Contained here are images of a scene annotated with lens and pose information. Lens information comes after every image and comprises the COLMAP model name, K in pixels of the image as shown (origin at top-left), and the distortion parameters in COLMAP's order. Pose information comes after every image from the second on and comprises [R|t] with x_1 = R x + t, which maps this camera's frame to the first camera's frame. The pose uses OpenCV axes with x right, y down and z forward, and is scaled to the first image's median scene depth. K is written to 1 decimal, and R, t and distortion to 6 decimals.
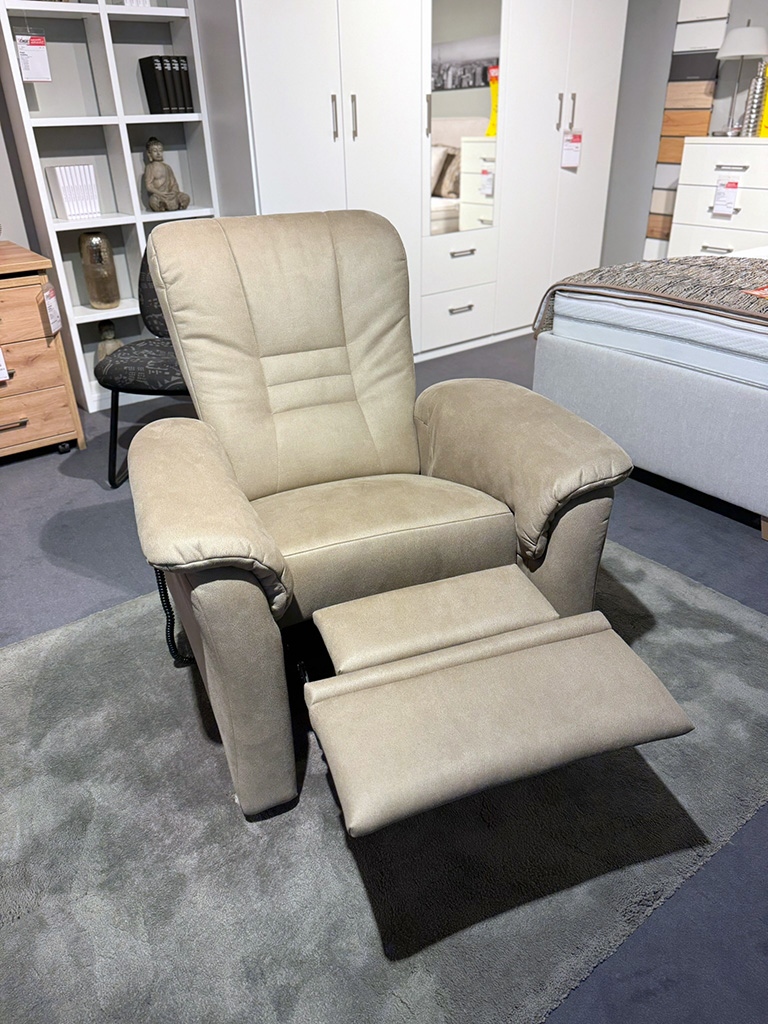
lens RADIAL K [[727.4, 0, 388.8], [0, 727.4, 523.9], [0, 0, 1]] dist [0.038666, -0.044849]
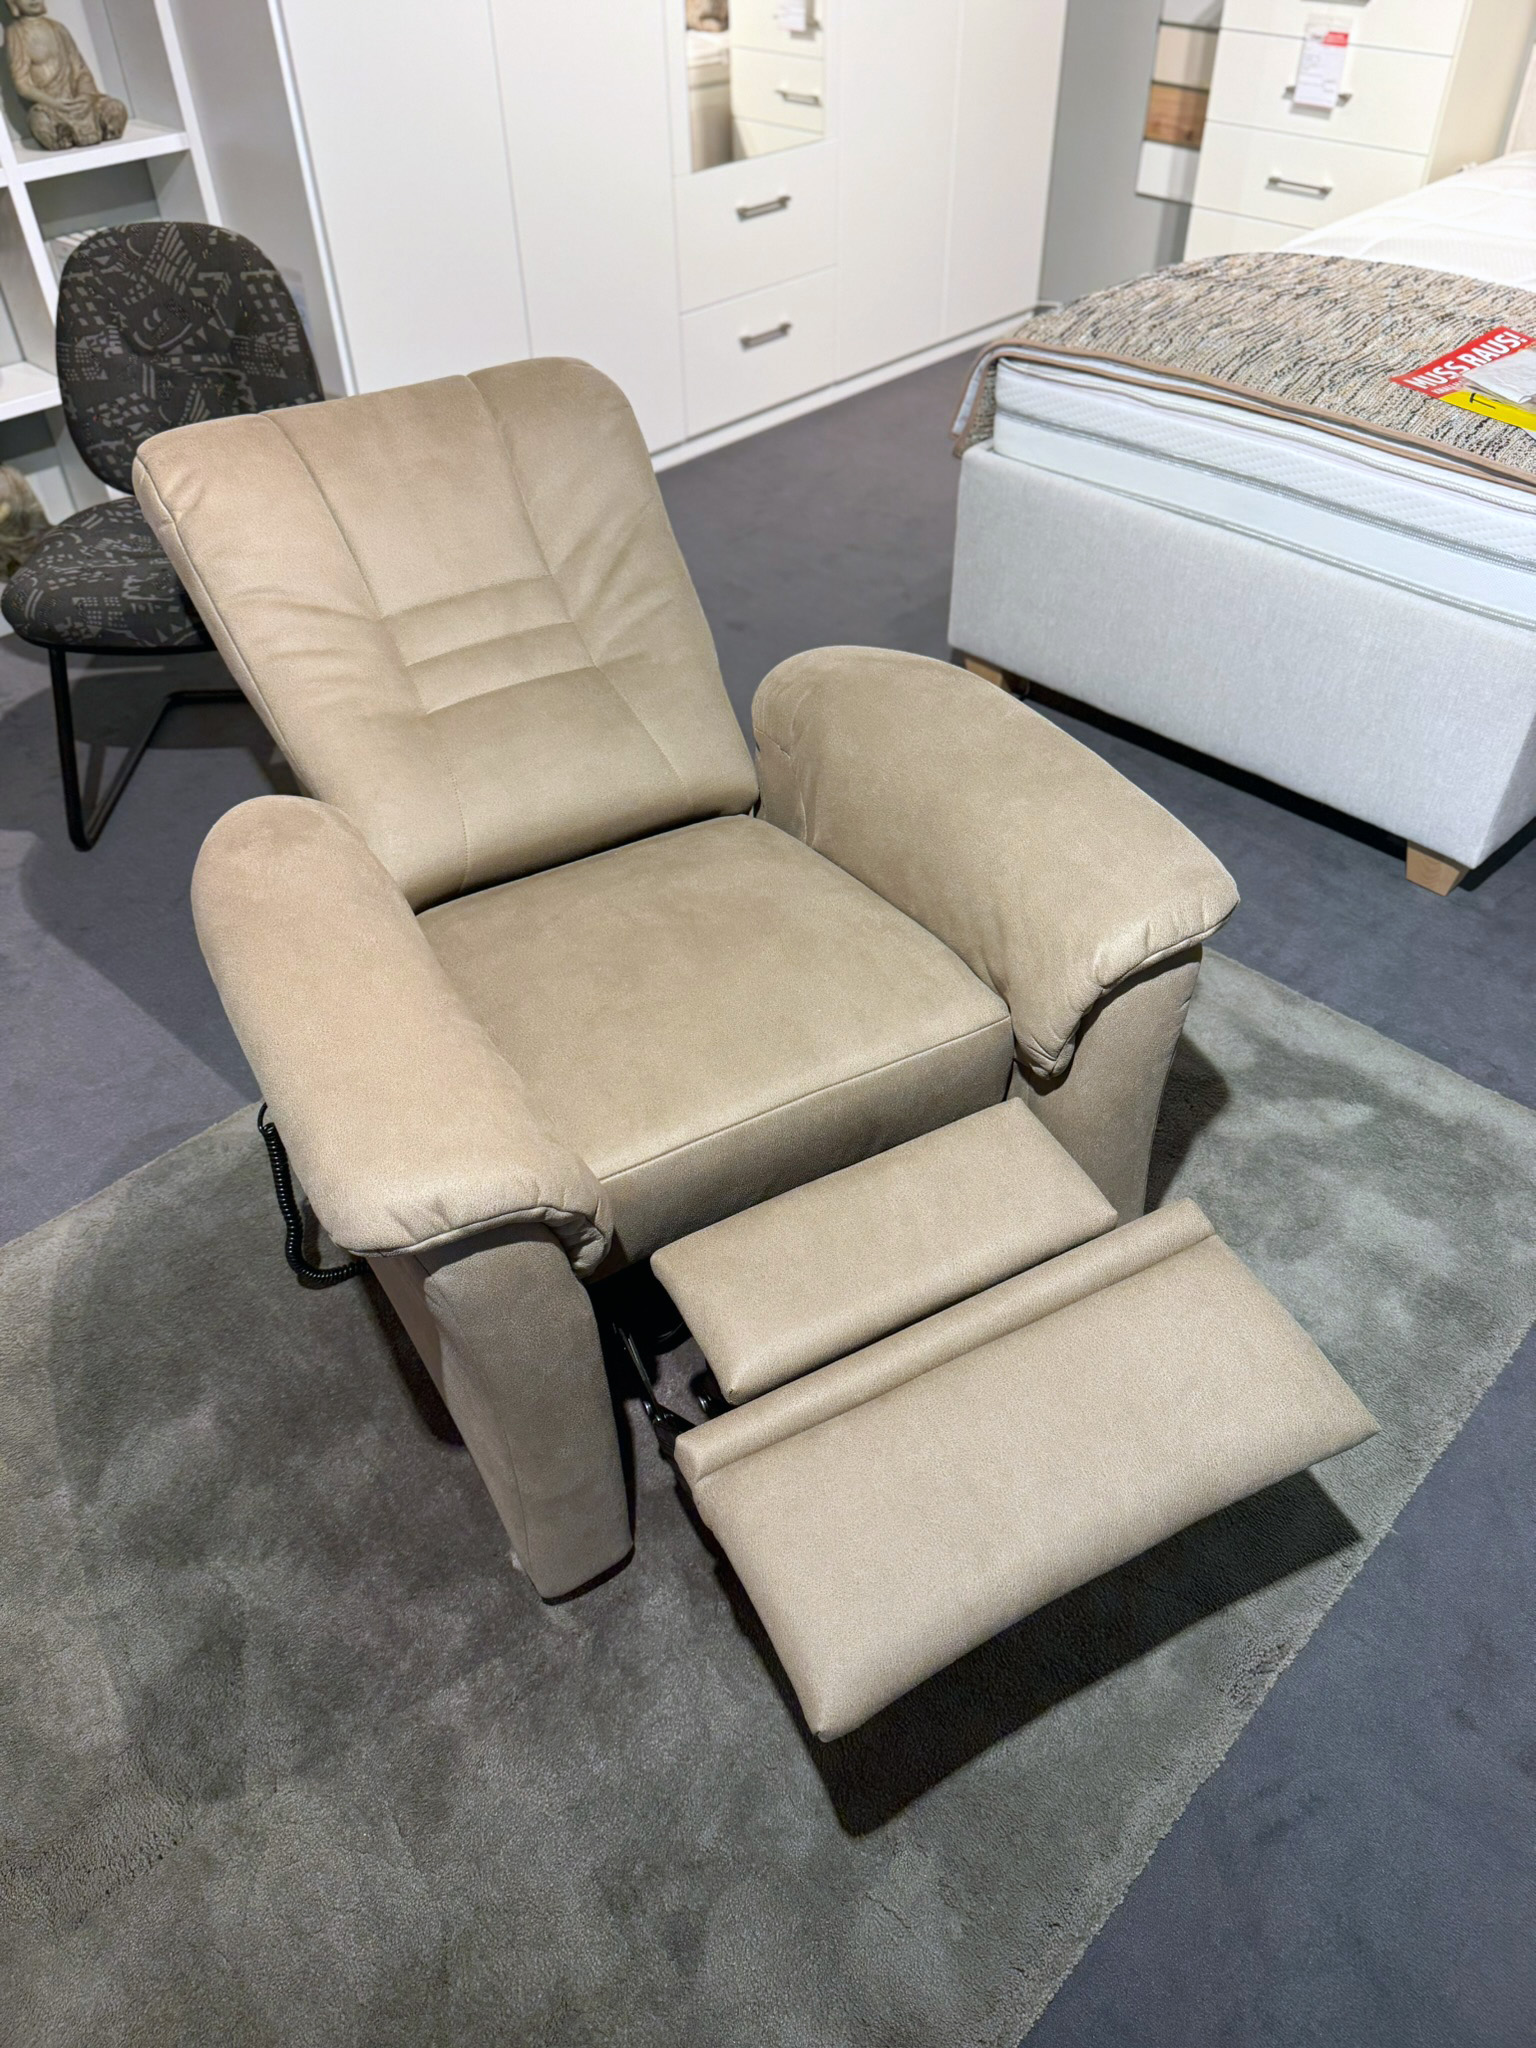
lens RADIAL K [[1454.8, 0, 785.8], [0, 1454.8, 1065.4], [0, 0, 1]] dist [0.038666, -0.044849]
pose [[0.989641, -0.091758, 0.110411, -0.088797], [0.063469, 0.969481, 0.236810, -0.195404], [-0.128770, -0.227349, 0.965262, 0.024984]]
